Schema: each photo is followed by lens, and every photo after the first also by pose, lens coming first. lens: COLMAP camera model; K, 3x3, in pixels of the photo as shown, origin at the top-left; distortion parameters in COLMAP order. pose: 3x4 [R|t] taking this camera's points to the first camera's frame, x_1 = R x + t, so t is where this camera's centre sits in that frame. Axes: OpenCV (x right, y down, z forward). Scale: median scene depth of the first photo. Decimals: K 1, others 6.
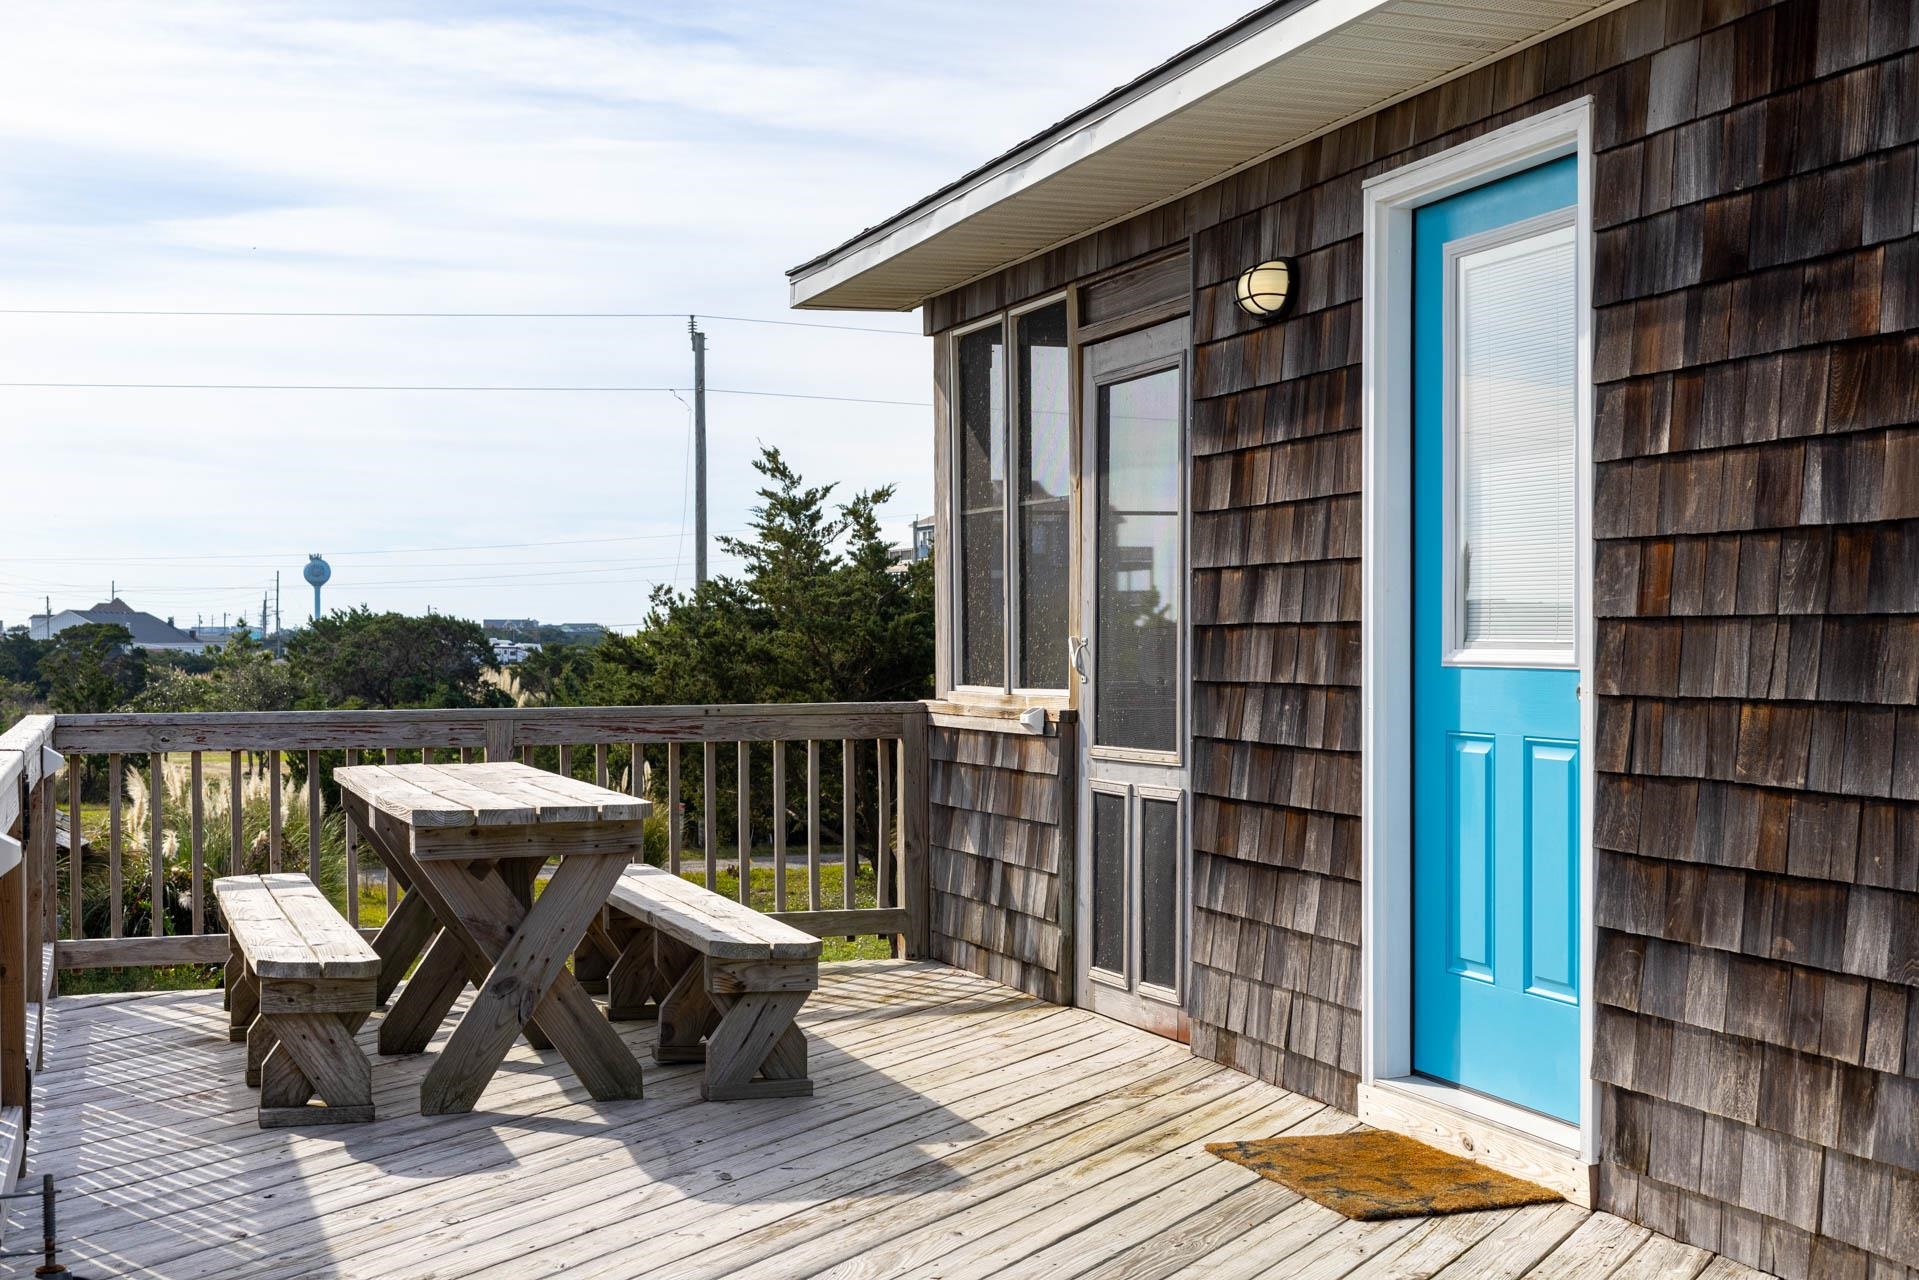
lens RADIAL K [[2652.2, 0, 959.5], [0, 2652.2, 640.0], [0, 0, 1]] dist [-0.008474, -0.031669]
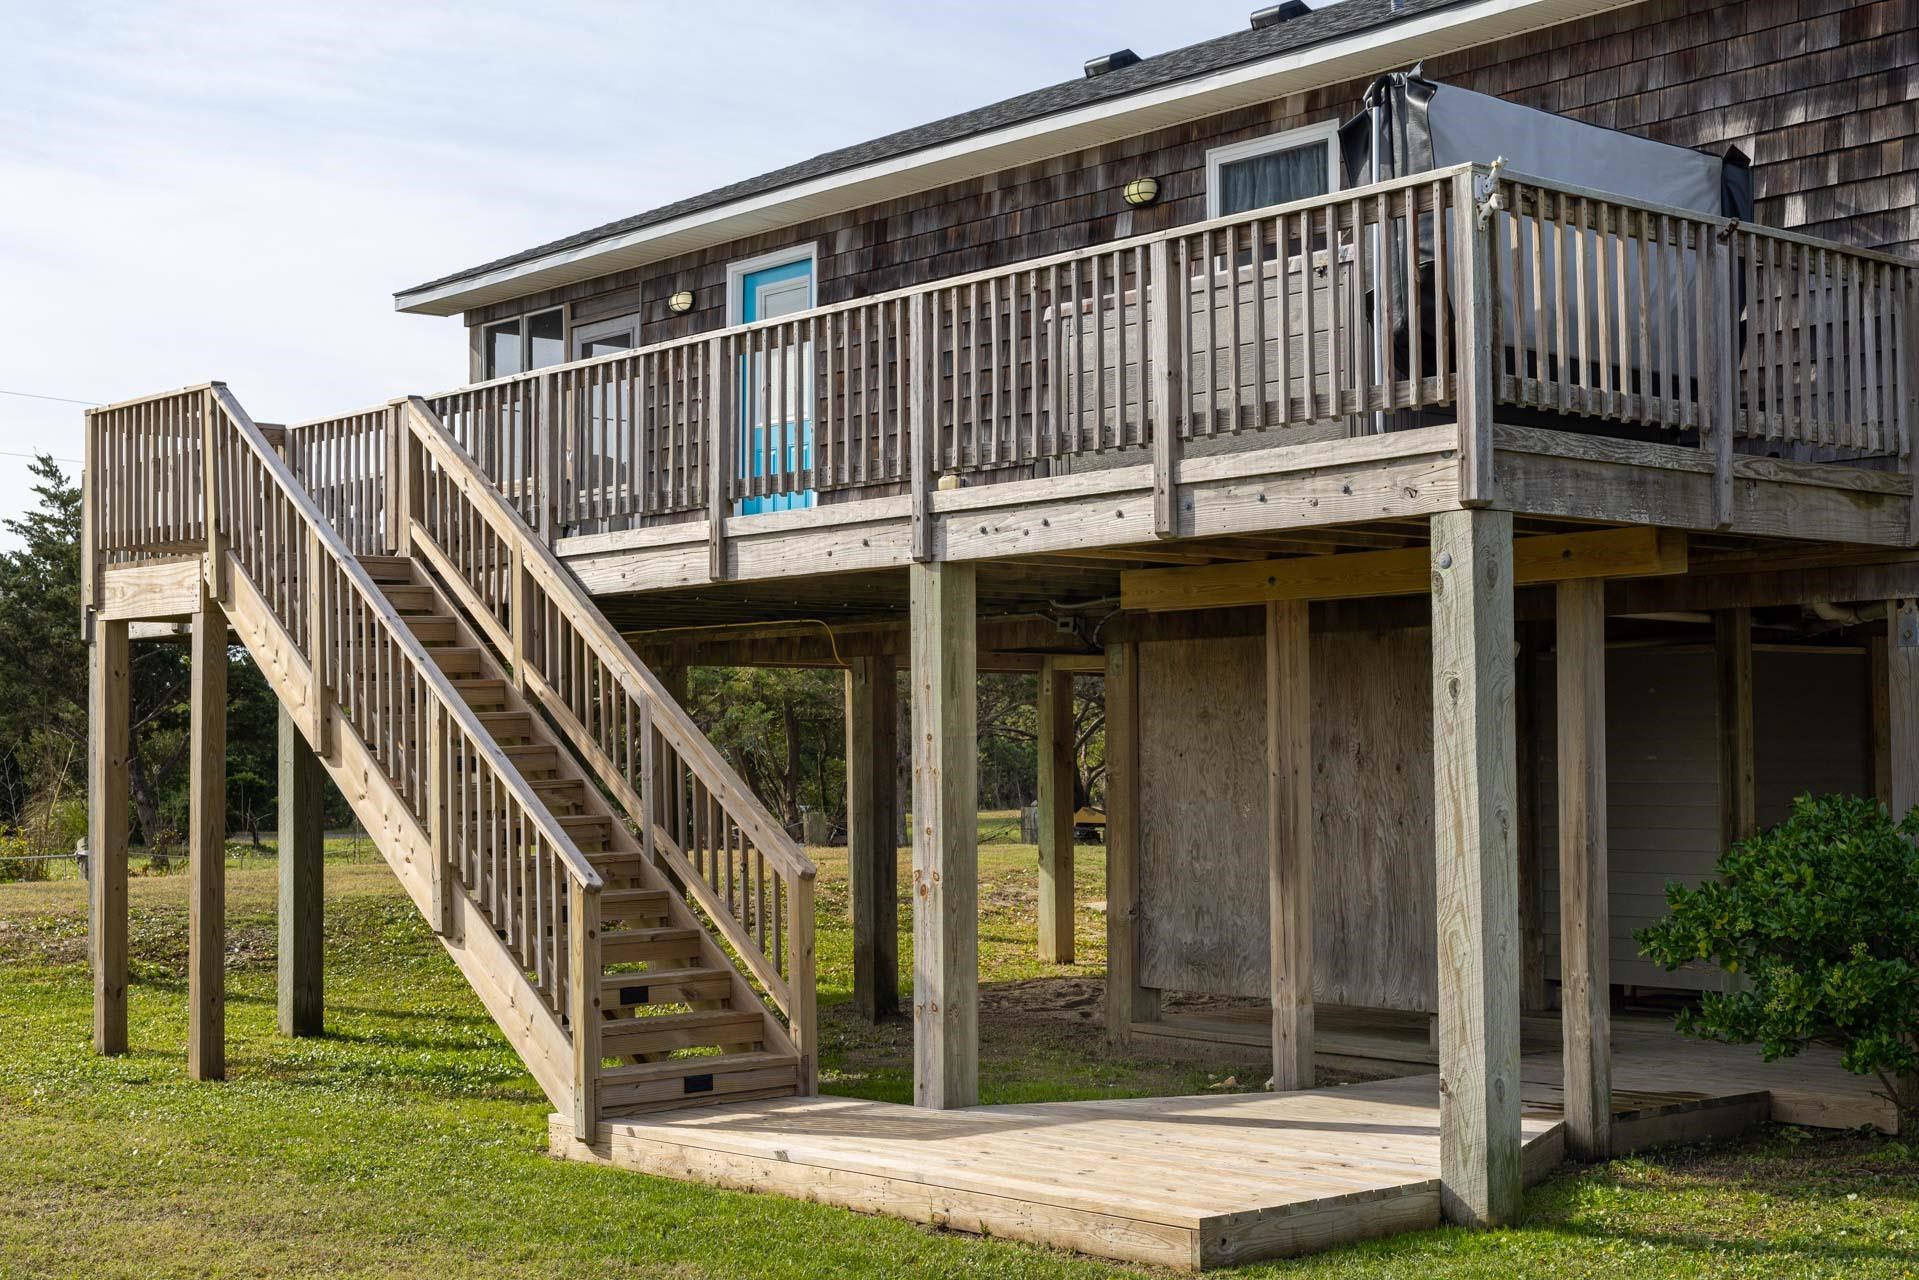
lens RADIAL K [[2652.2, 0, 959.5], [0, 2652.2, 640.0], [0, 0, 1]] dist [-0.008474, -0.031669]
pose [[0.920493, 0.014490, 0.390491, -0.711392], [0.004141, 0.998894, -0.046829, 0.360227], [-0.390738, 0.044723, 0.919415, -1.684187]]
